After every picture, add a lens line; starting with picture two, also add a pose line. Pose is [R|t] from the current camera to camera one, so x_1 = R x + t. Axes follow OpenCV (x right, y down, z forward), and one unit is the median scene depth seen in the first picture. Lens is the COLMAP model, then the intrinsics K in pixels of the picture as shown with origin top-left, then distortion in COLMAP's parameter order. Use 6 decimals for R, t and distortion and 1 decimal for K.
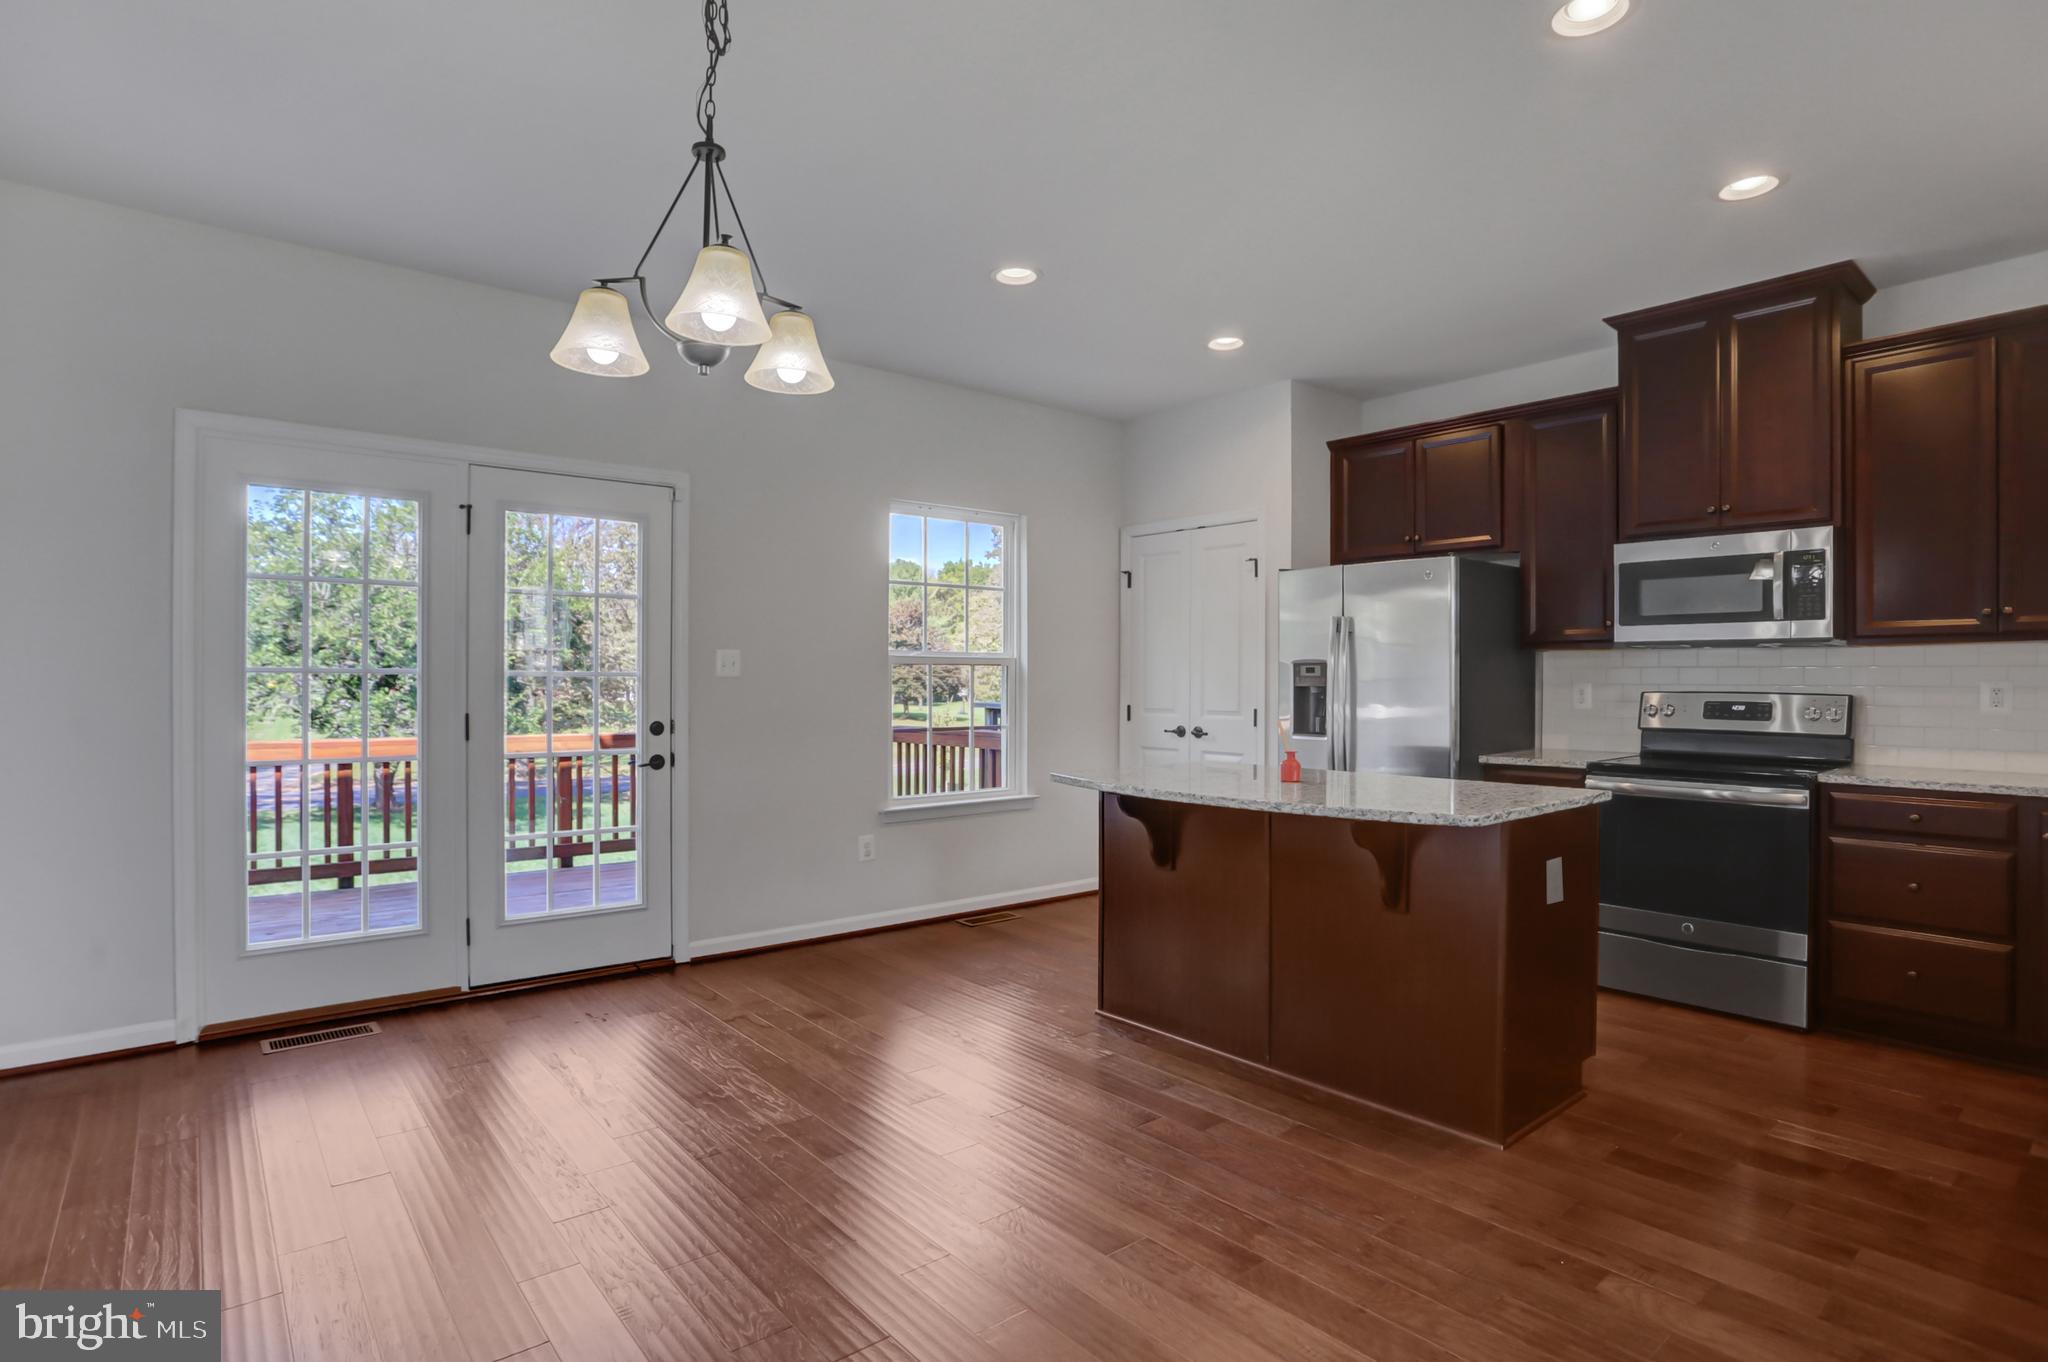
lens RADIAL K [[1039.1, 0, 1017.3], [0, 1039.1, 685.6], [0, 0, 1]] dist [-0.076643, 0.034150]
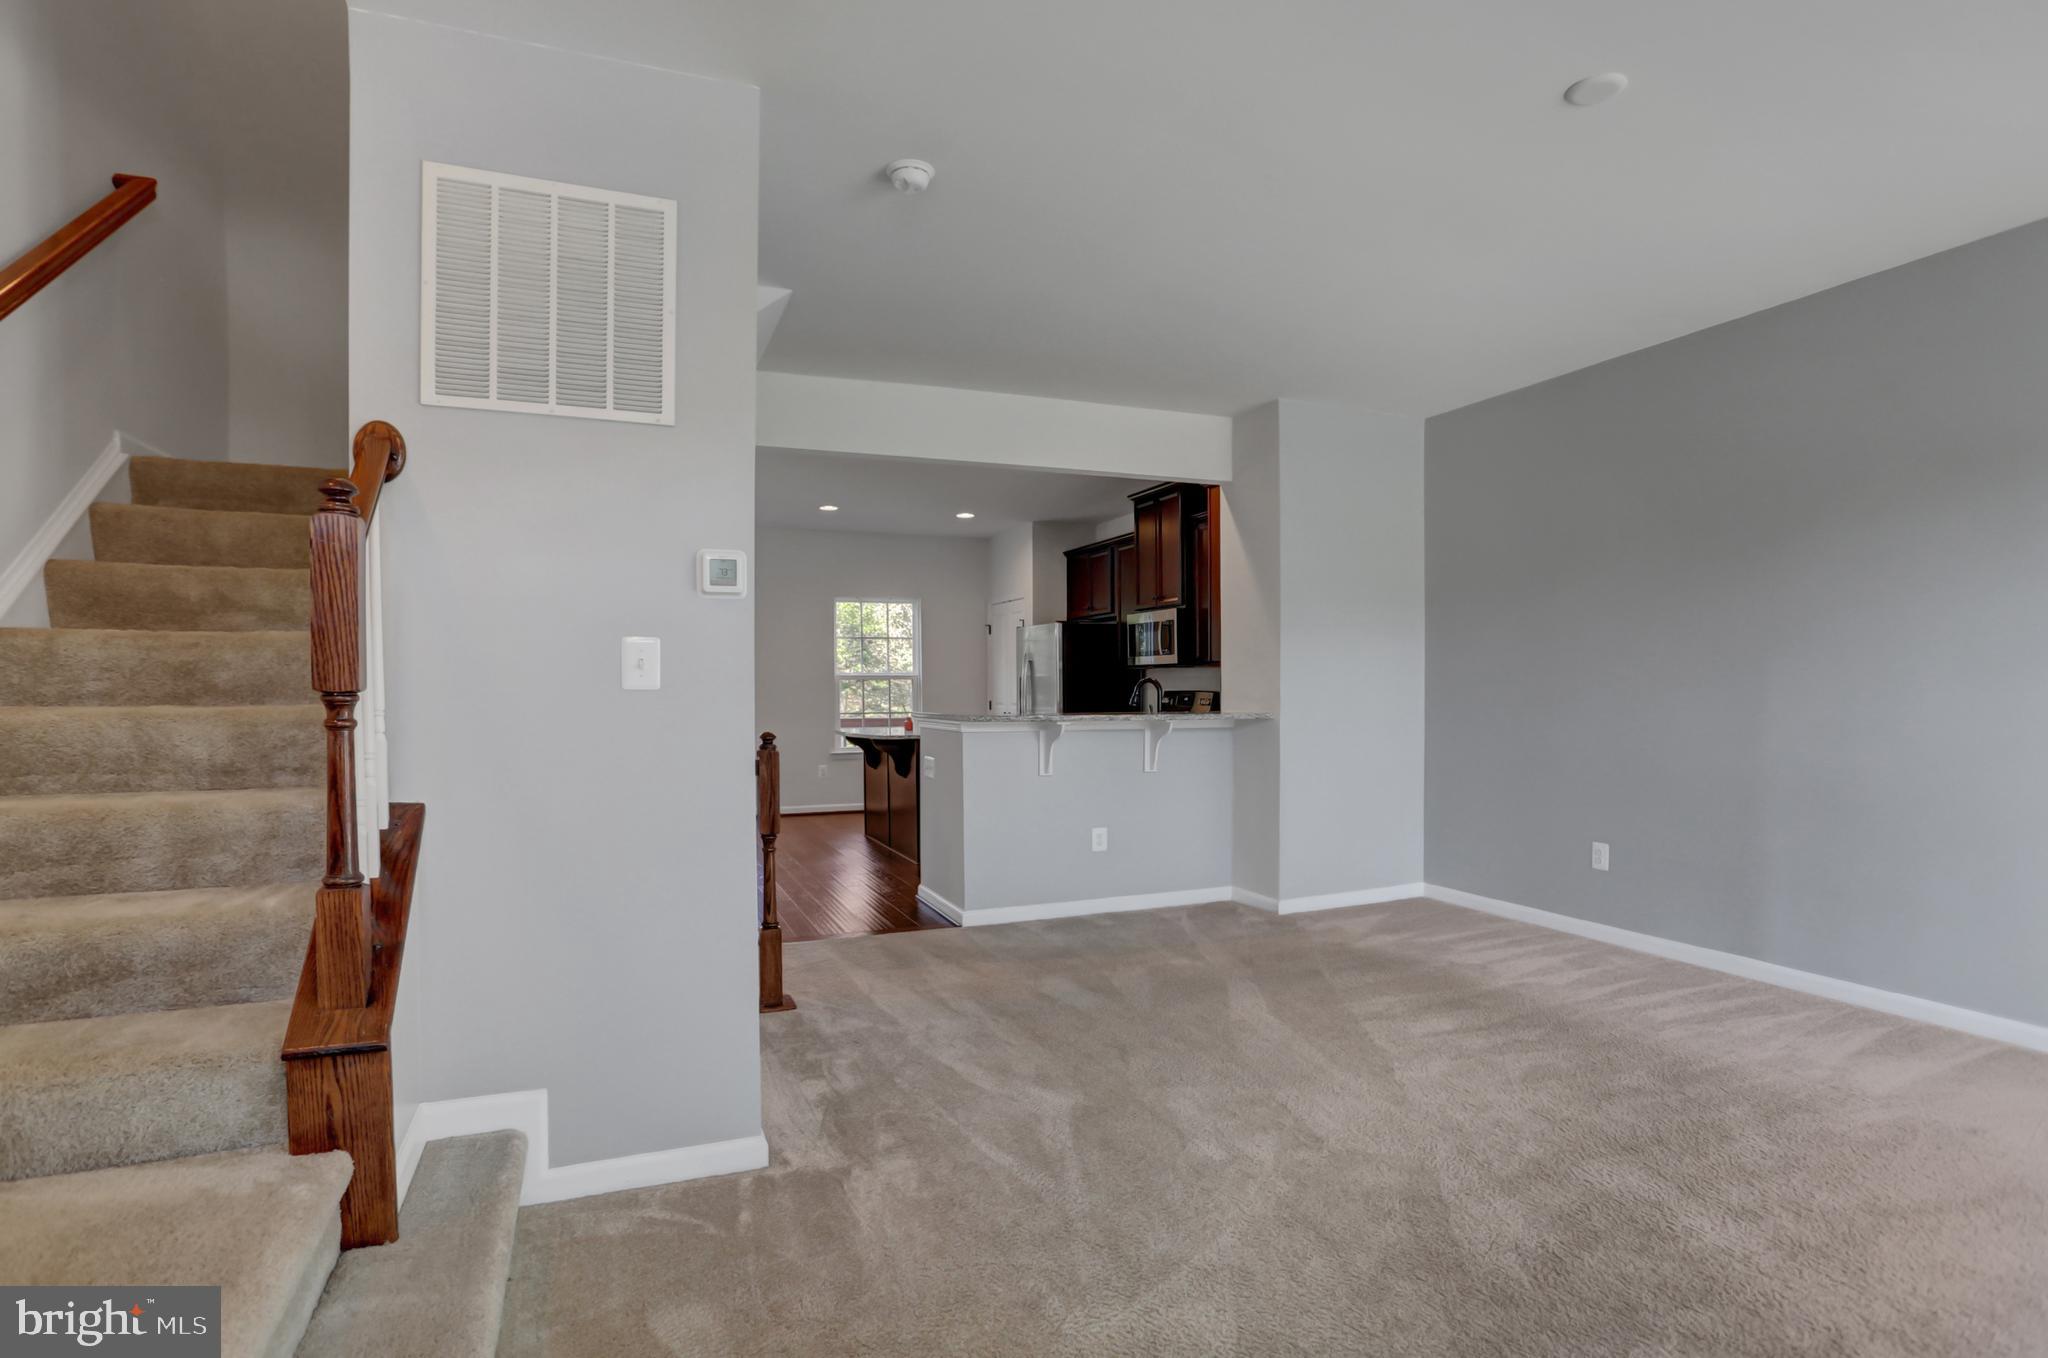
lens RADIAL K [[1025.9, 0, 1020.1], [0, 1025.9, 679.8], [0, 0, 1]] dist [-0.088952, 0.044112]
pose [[0.953981, -0.011417, -0.299649, 1.020026], [0.007900, 0.999885, -0.012948, 0.008765], [0.299762, 0.009985, 0.953962, -0.963170]]
